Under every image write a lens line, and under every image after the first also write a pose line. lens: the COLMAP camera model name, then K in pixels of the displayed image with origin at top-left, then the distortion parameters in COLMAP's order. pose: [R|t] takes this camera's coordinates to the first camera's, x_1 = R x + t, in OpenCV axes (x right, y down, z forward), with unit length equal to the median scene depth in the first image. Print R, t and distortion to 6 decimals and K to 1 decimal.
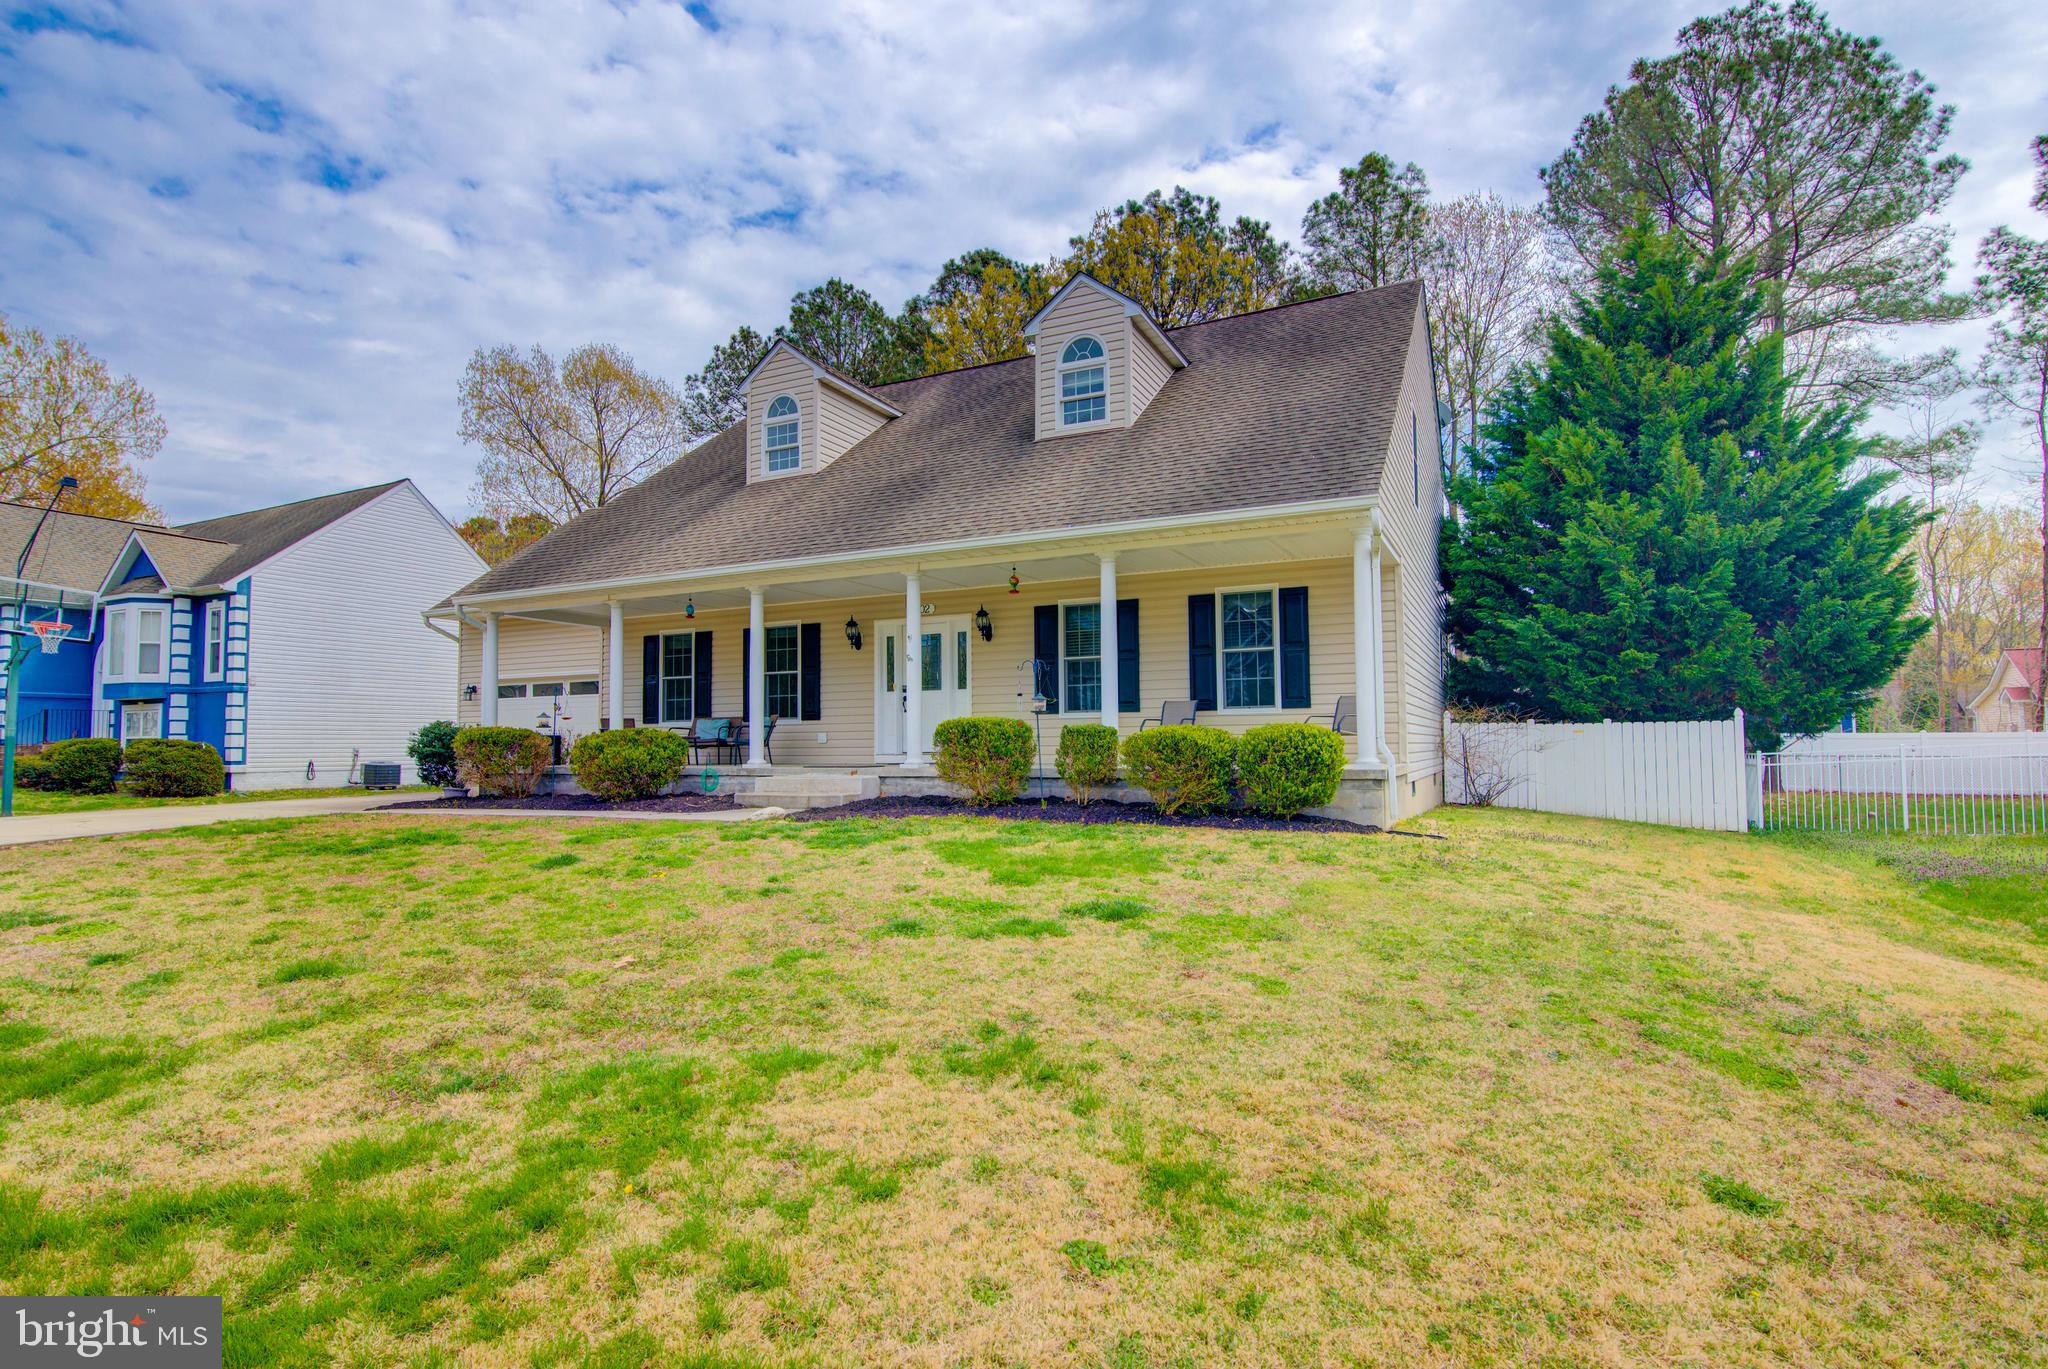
lens RADIAL K [[1006.2, 0, 1024.0], [0, 1006.2, 684.5], [0, 0, 1]] dist [-0.001526, -0.000141]
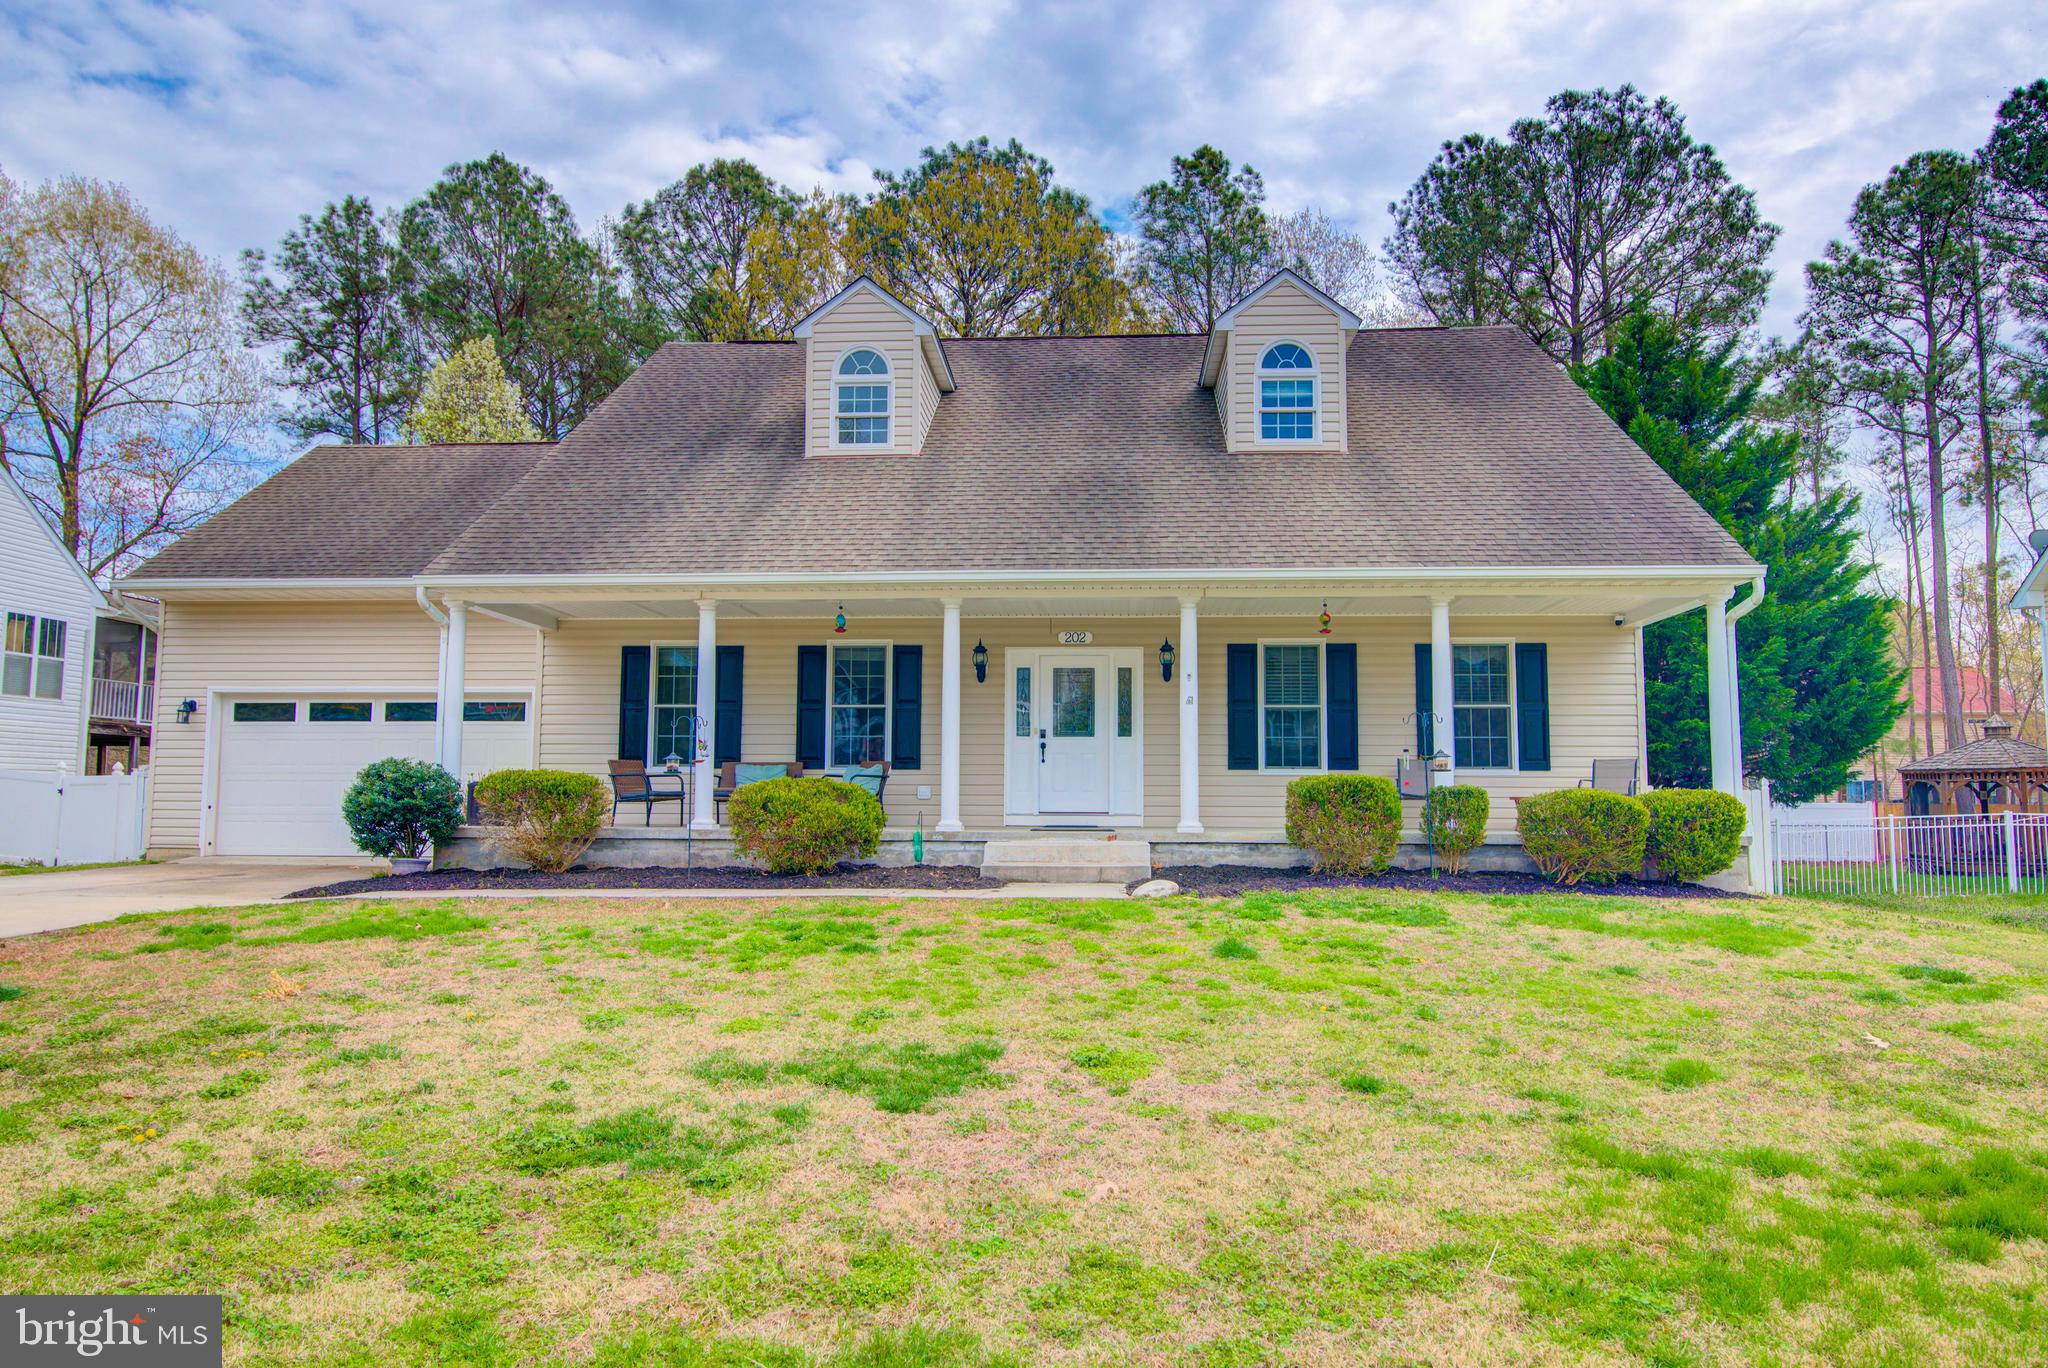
lens RADIAL K [[1063.4, 0, 1025.0], [0, 1063.4, 732.4], [0, 0, 1]] dist [0.000255, 0.000118]
pose [[0.923269, 0.040385, 0.382025, -0.451750], [-0.036854, 0.999183, -0.016558, 0.017686], [-0.382381, 0.001208, 0.924004, 0.208169]]
